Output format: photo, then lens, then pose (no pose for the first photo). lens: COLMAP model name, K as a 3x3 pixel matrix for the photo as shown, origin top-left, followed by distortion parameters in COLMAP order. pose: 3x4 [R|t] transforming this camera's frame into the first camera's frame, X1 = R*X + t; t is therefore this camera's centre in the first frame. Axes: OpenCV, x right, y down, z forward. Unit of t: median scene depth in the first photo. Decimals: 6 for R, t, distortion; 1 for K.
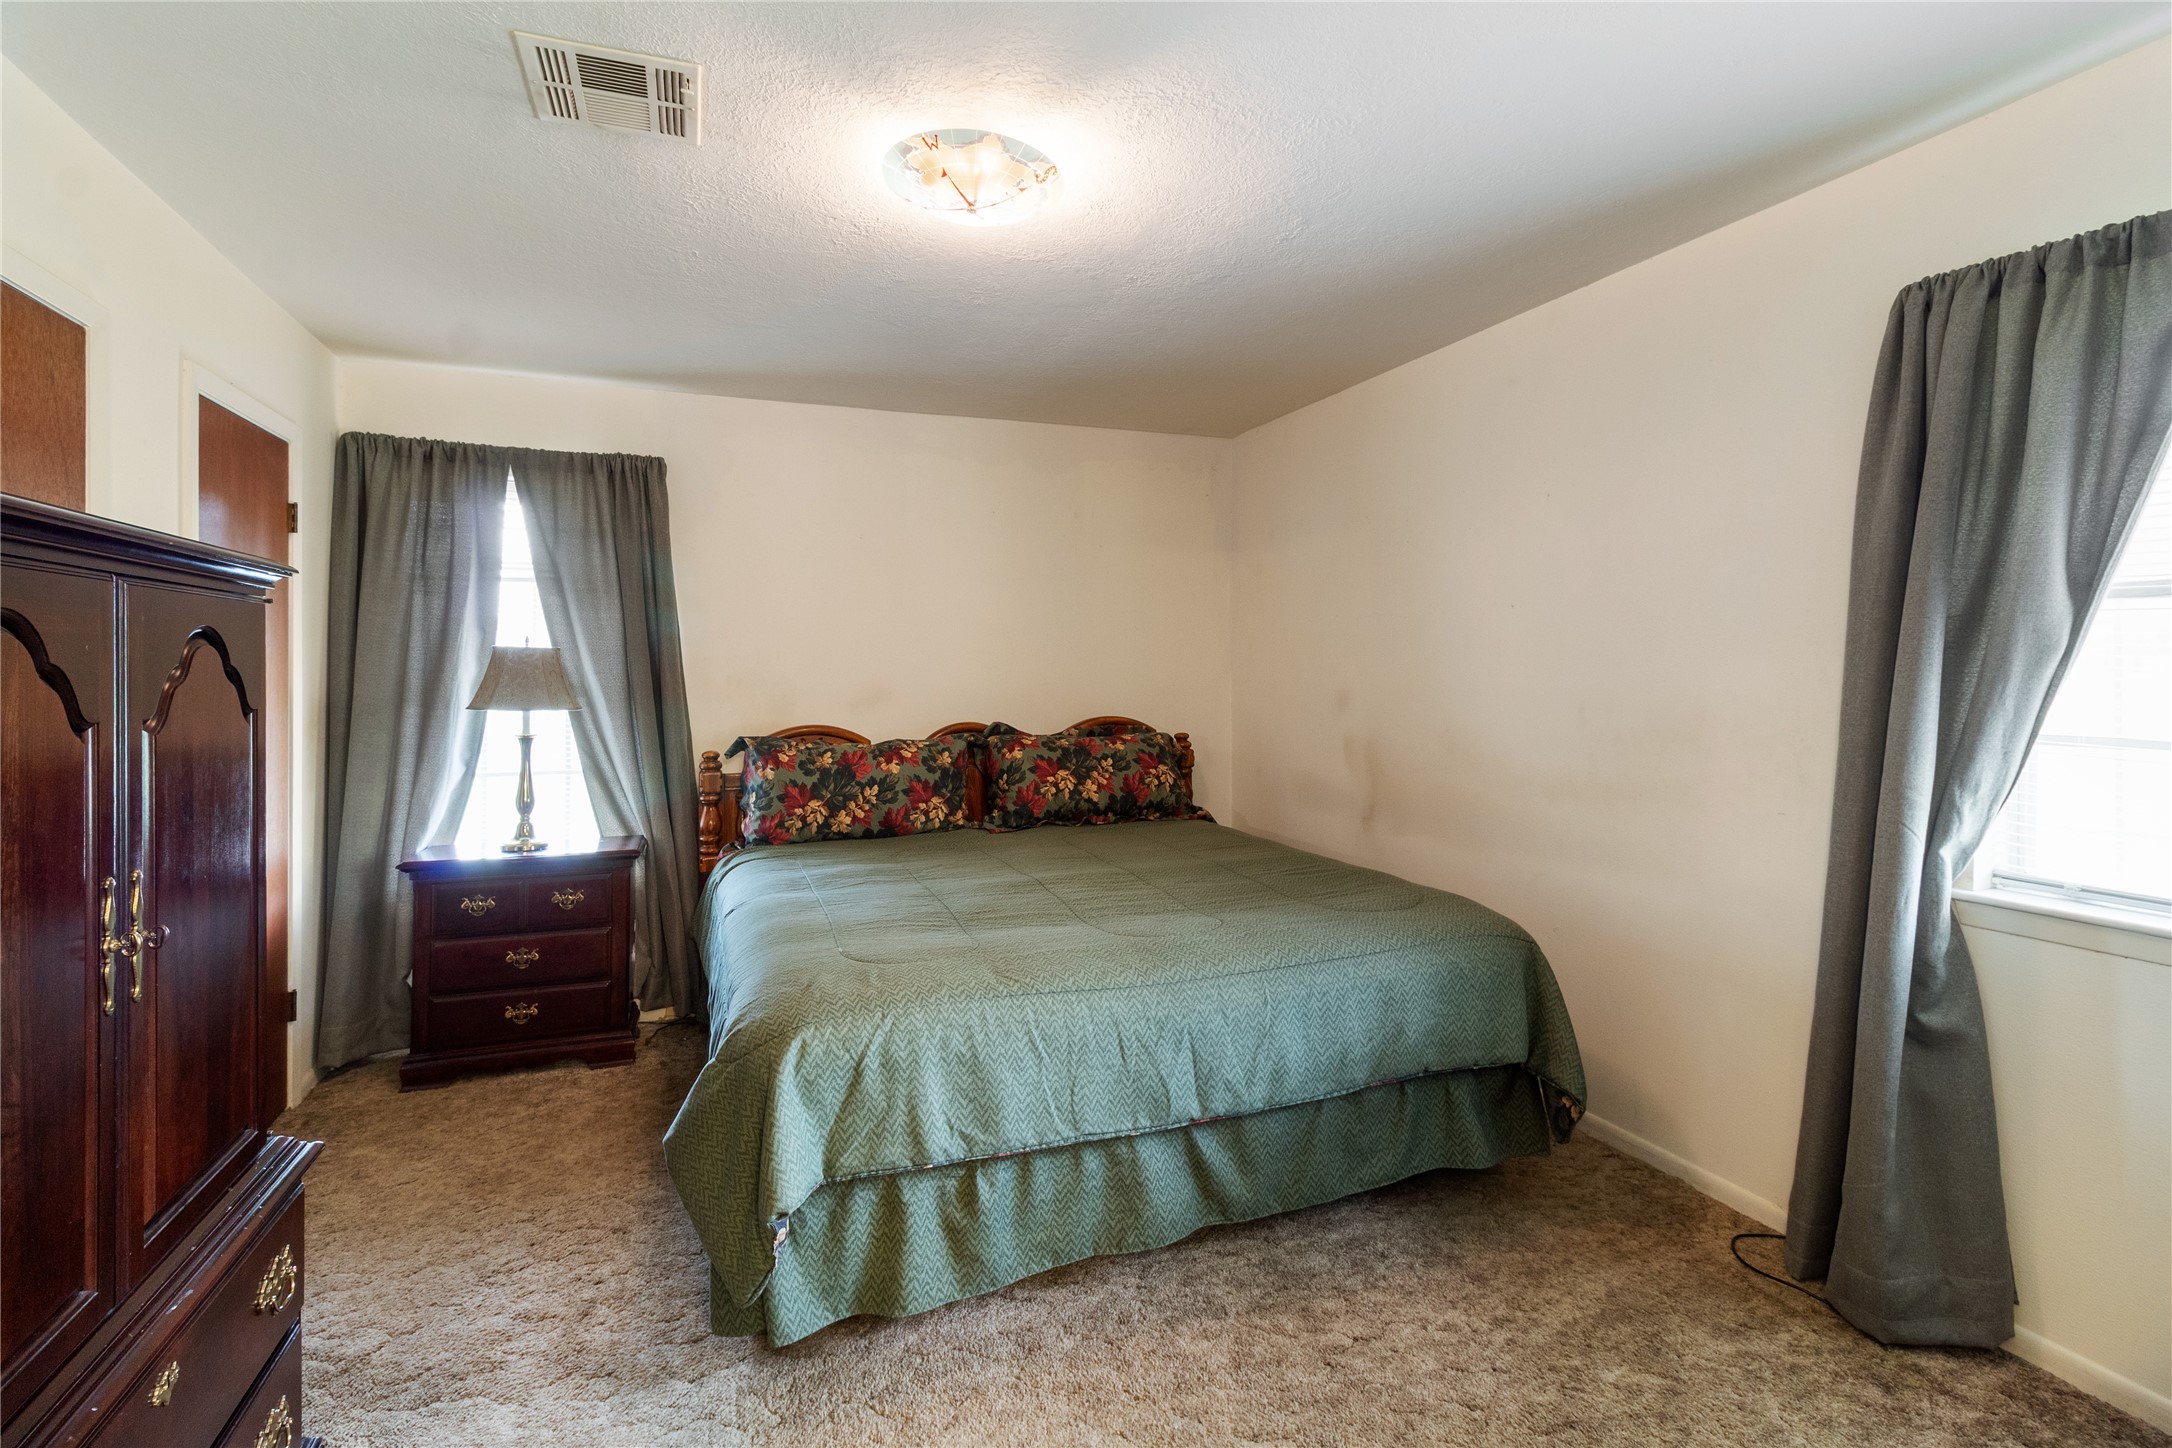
lens RADIAL K [[997.2, 0, 1092.0], [0, 997.2, 668.5], [0, 0, 1]] dist [0.001276, 0.000384]
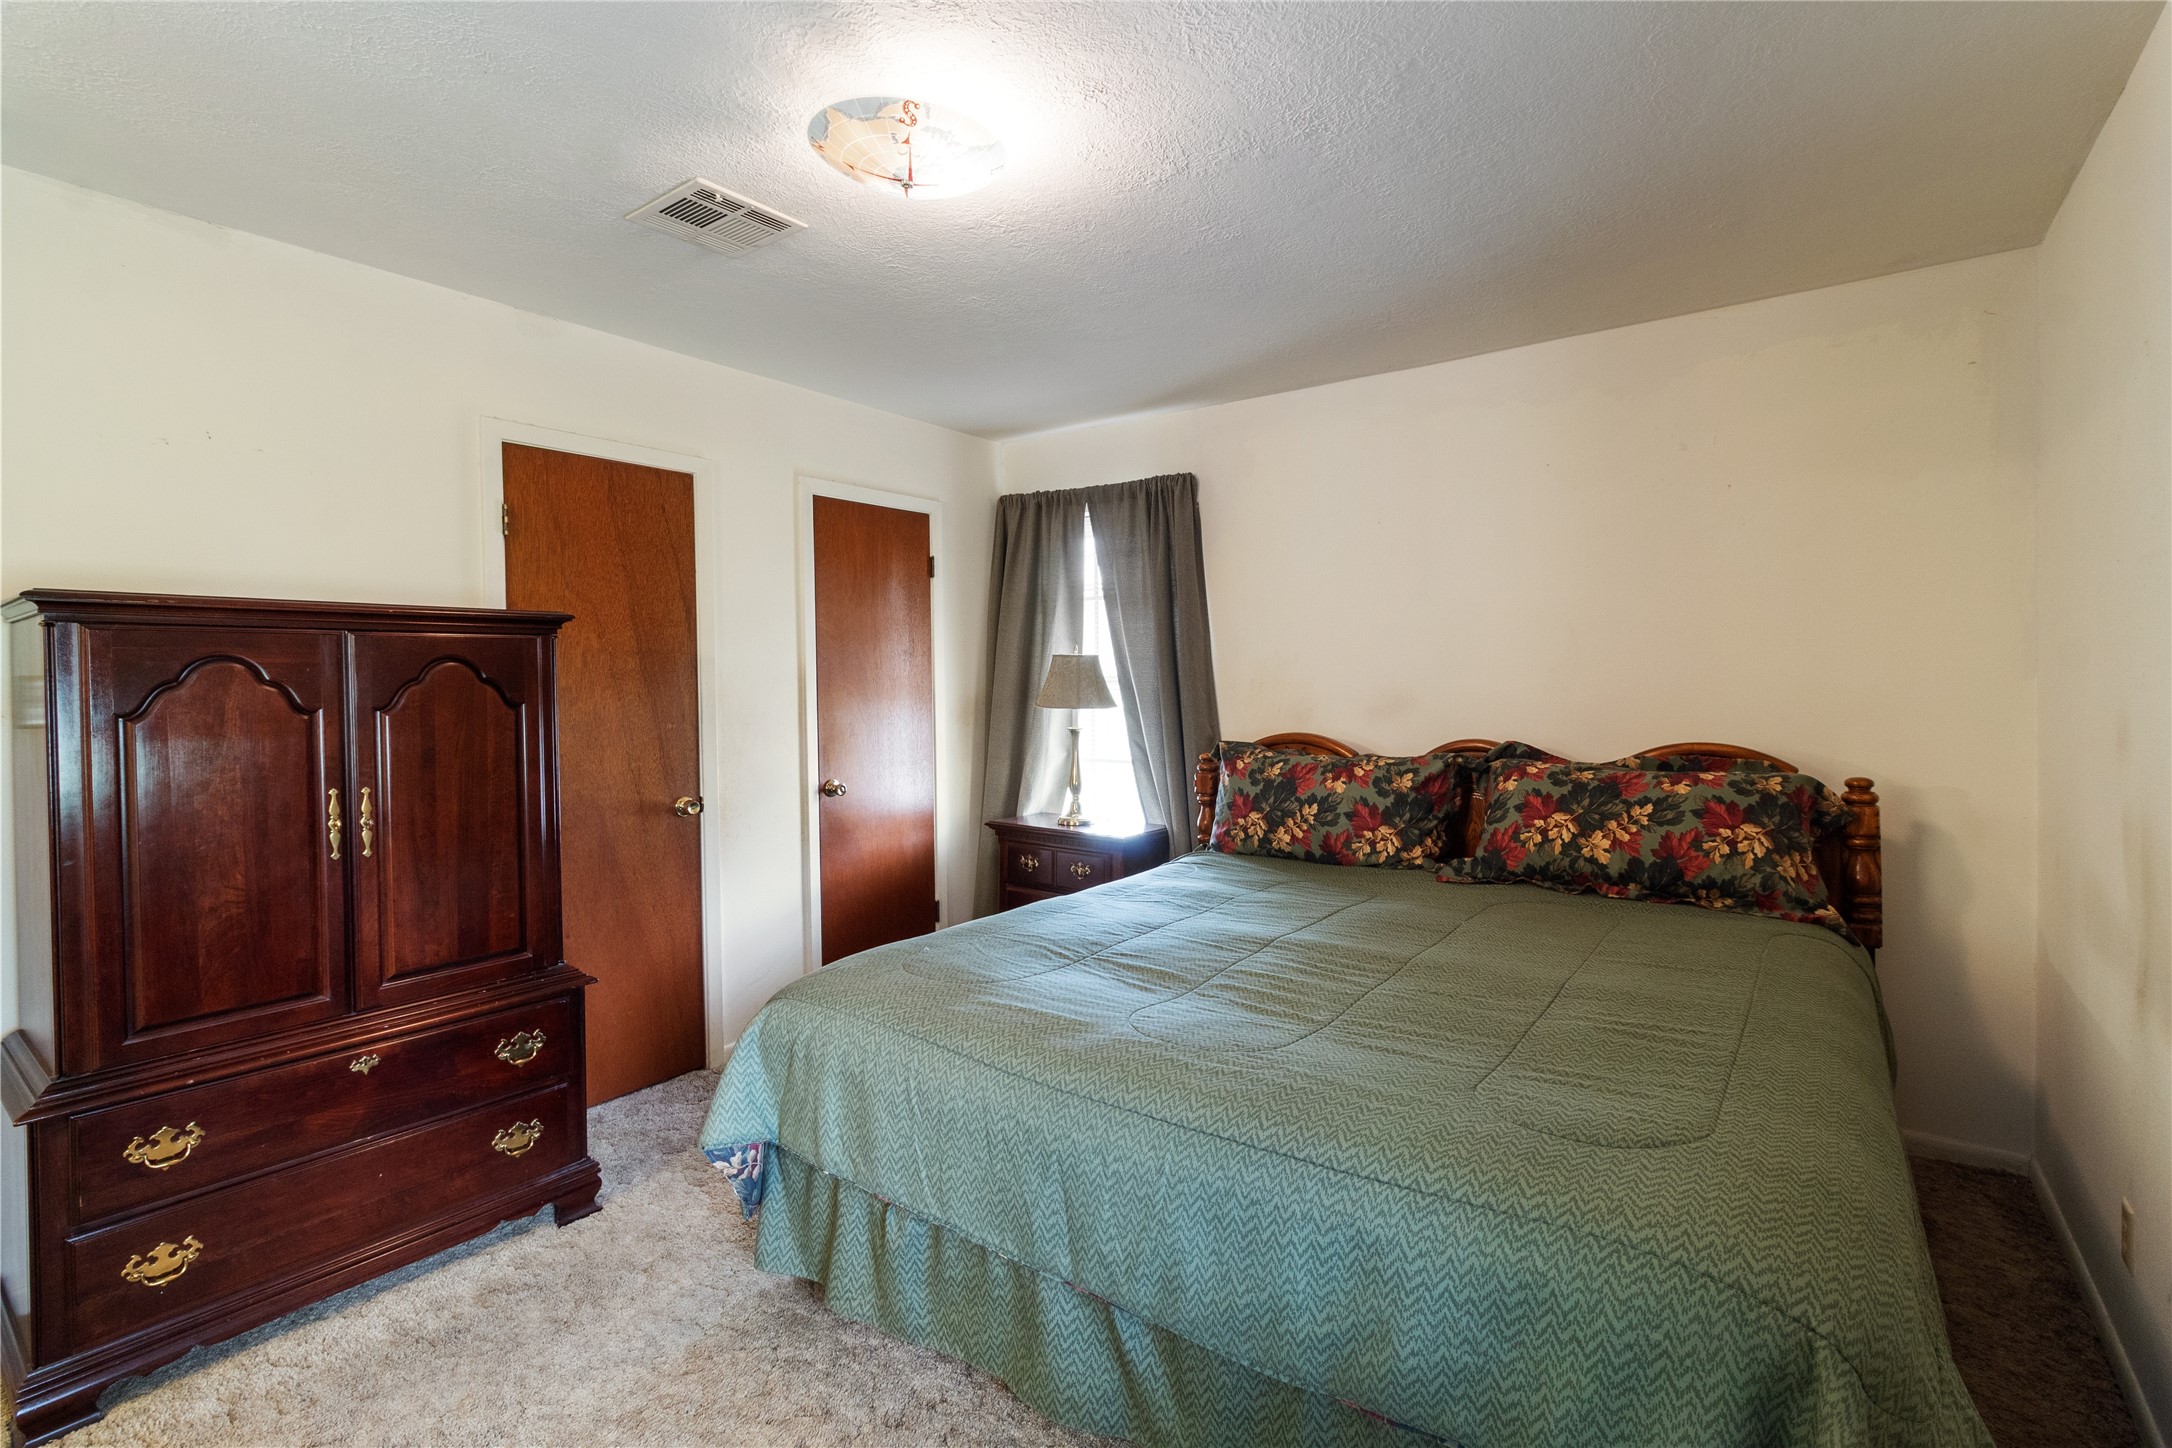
lens RADIAL K [[993.1, 0, 1088.2], [0, 993.1, 688.1], [0, 0, 1]] dist [0.001507, 0.000244]
pose [[0.540460, 0.012715, -0.841274, 0.416646], [0.005379, 0.999813, 0.018567, -0.003729], [0.841353, -0.014560, 0.540291, 0.350060]]
